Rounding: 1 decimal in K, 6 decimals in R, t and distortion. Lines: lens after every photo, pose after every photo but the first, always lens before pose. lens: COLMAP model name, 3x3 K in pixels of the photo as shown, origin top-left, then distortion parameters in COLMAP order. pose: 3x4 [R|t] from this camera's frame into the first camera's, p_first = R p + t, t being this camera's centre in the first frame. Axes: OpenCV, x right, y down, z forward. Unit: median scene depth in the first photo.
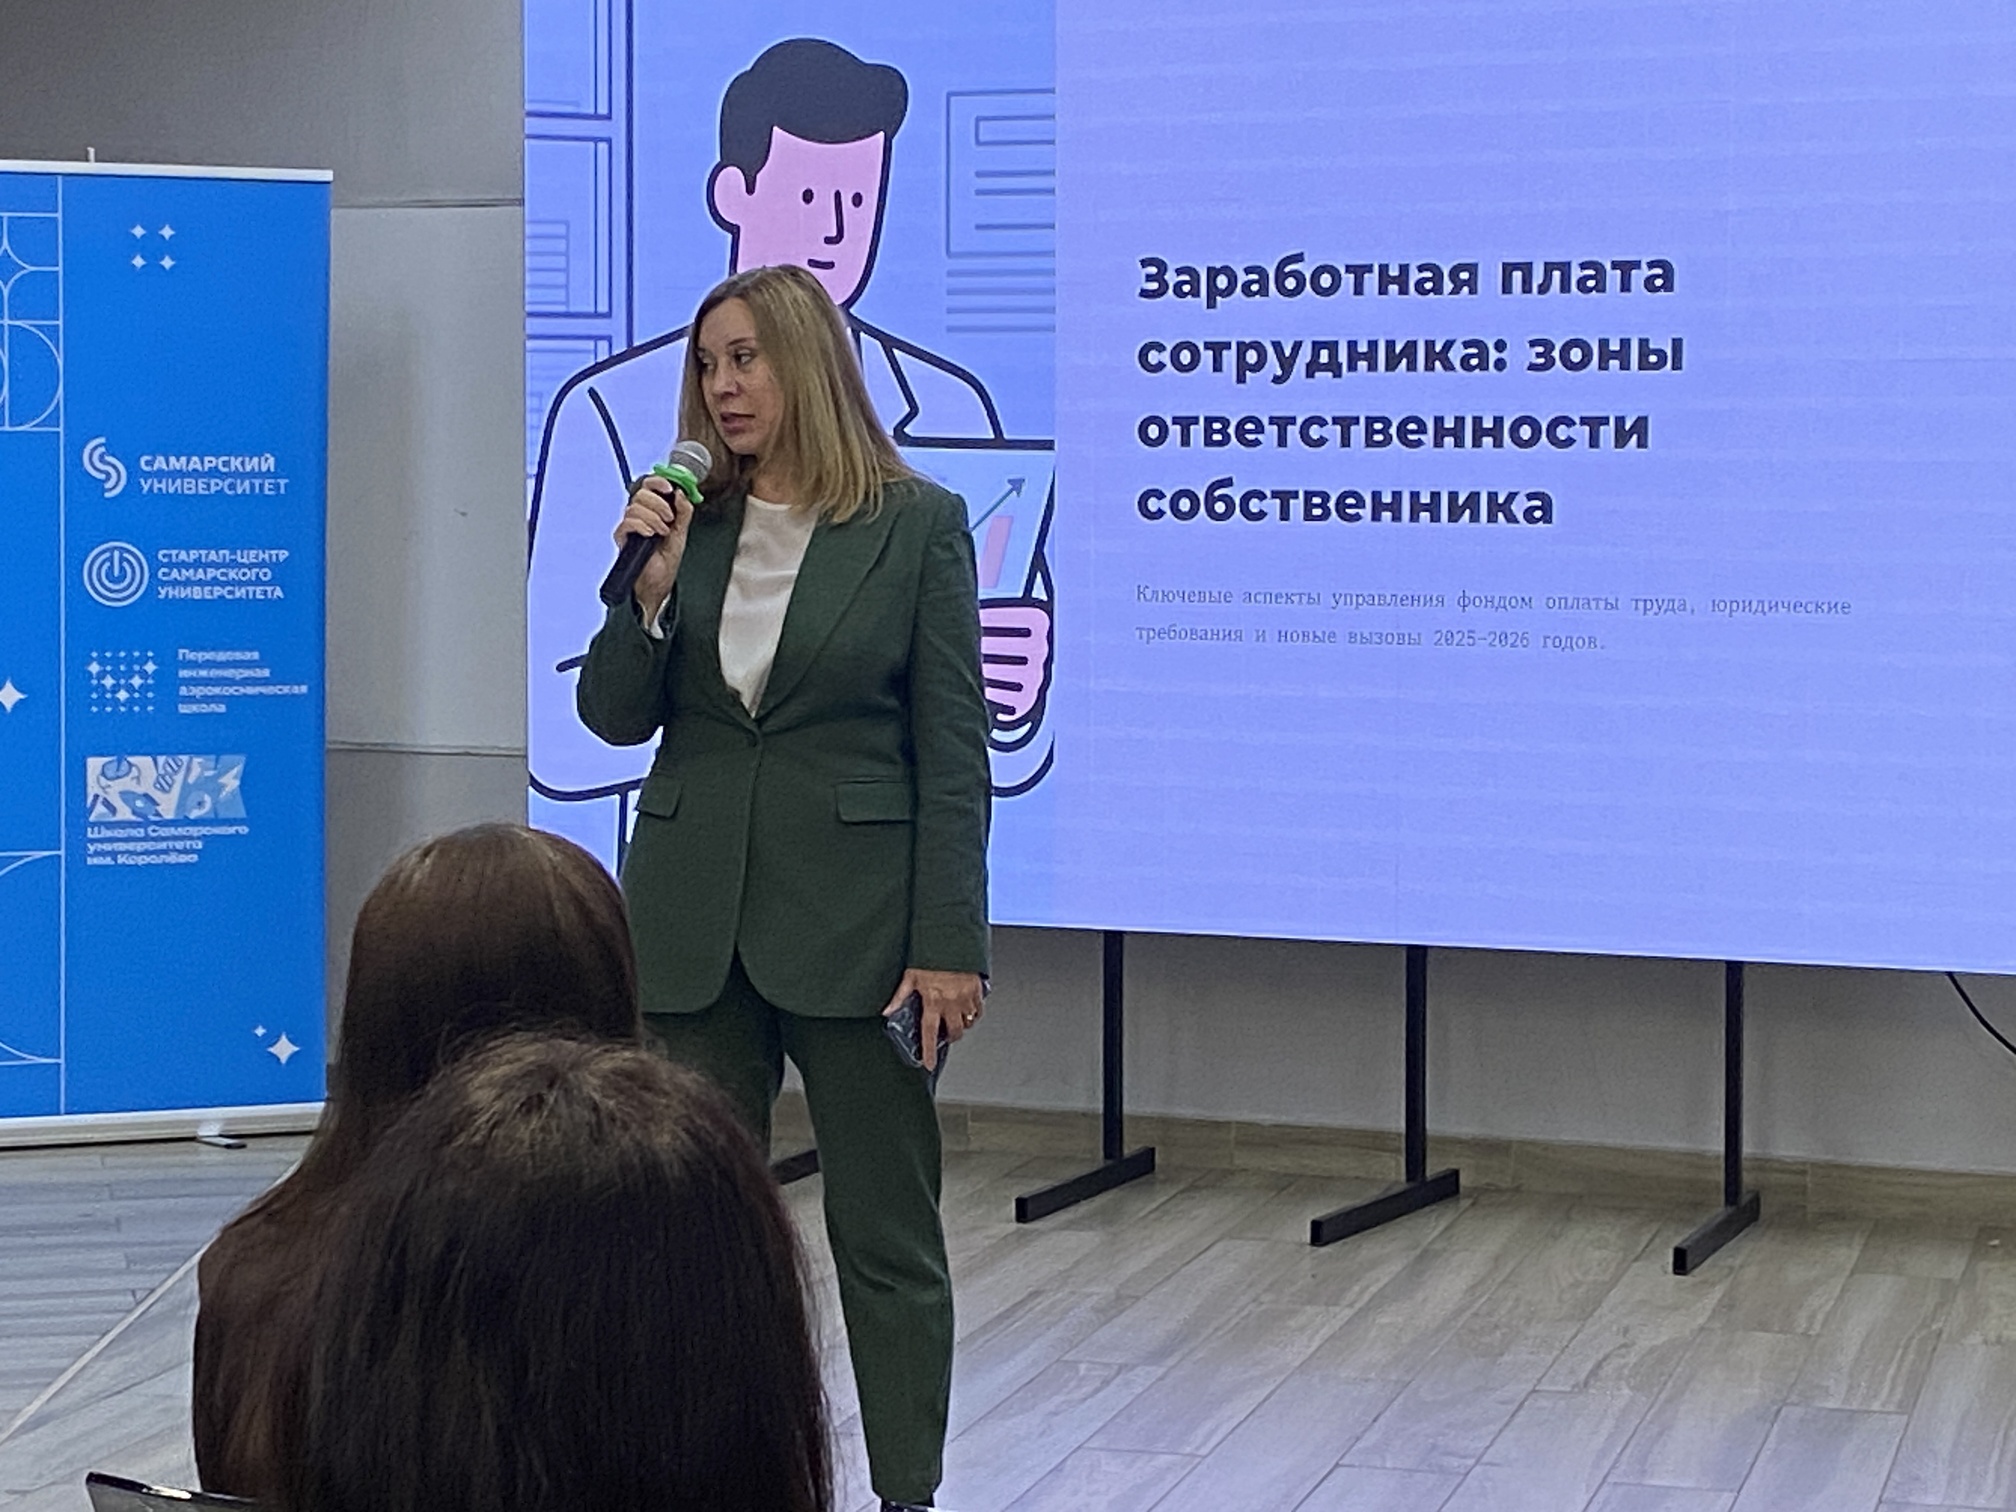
lens RADIAL K [[4647.4, 0, 1009.9], [0, 4647.4, 757.9], [0, 0, 1]] dist [0.140578, 0.000000]
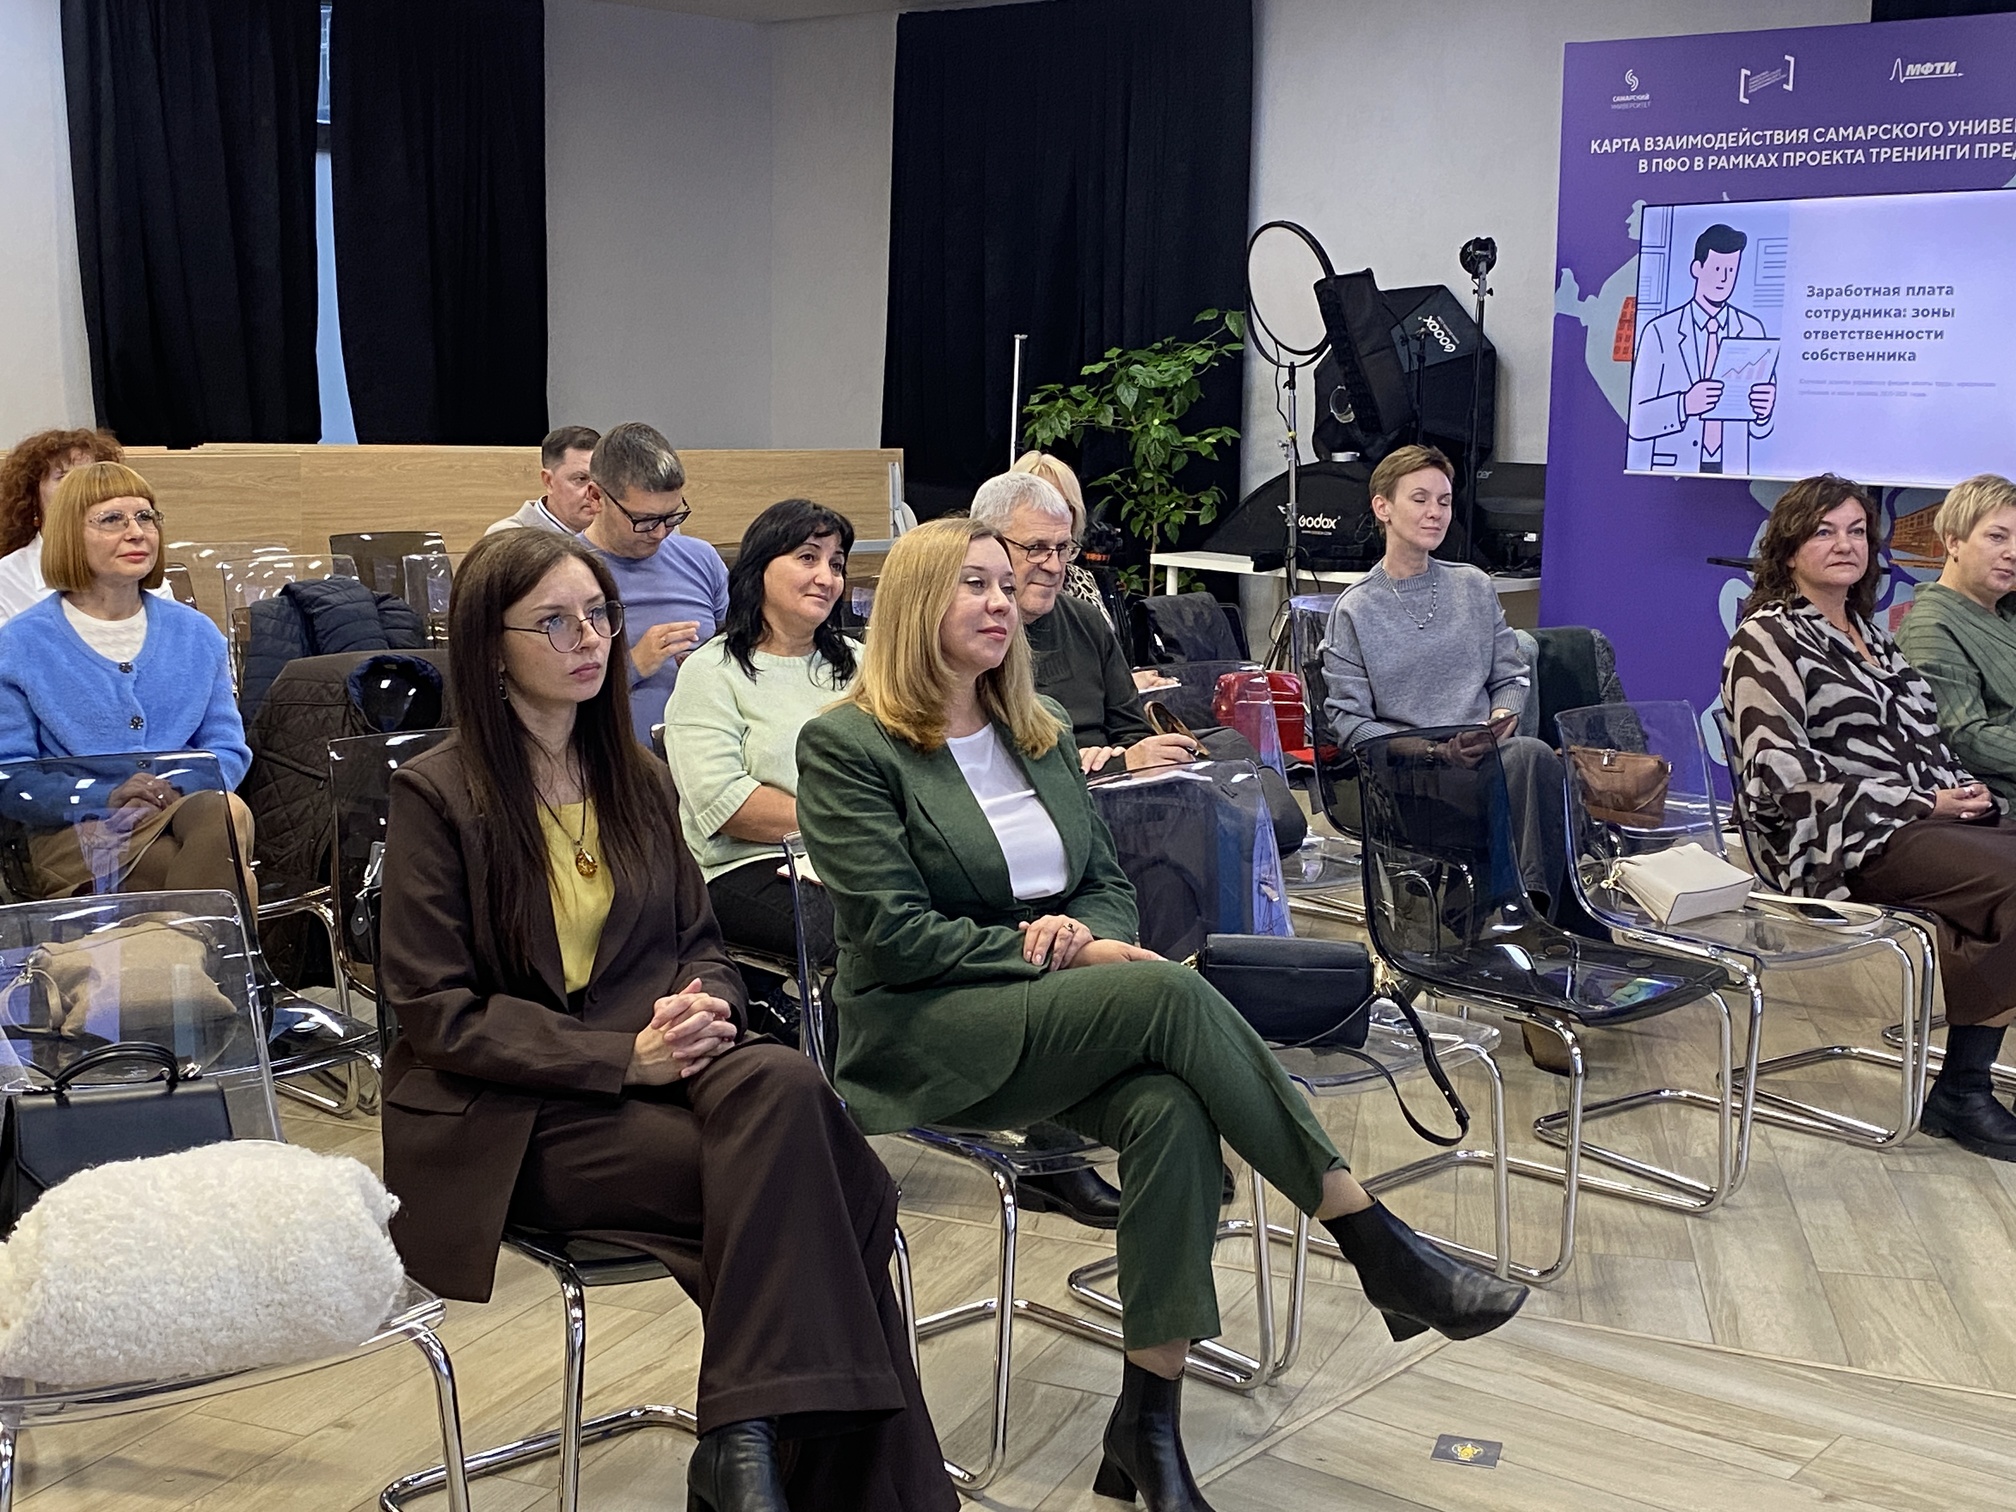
lens RADIAL K [[2615.5, 0, 1005.4], [0, 2615.5, 758.0], [0, 0, 1]] dist [0.078189, 0.000000]
pose [[0.910970, 0.079525, -0.404734, 0.317033], [-0.055293, 0.995926, 0.071235, 0.142954], [0.408750, -0.042514, 0.911656, -1.112757]]
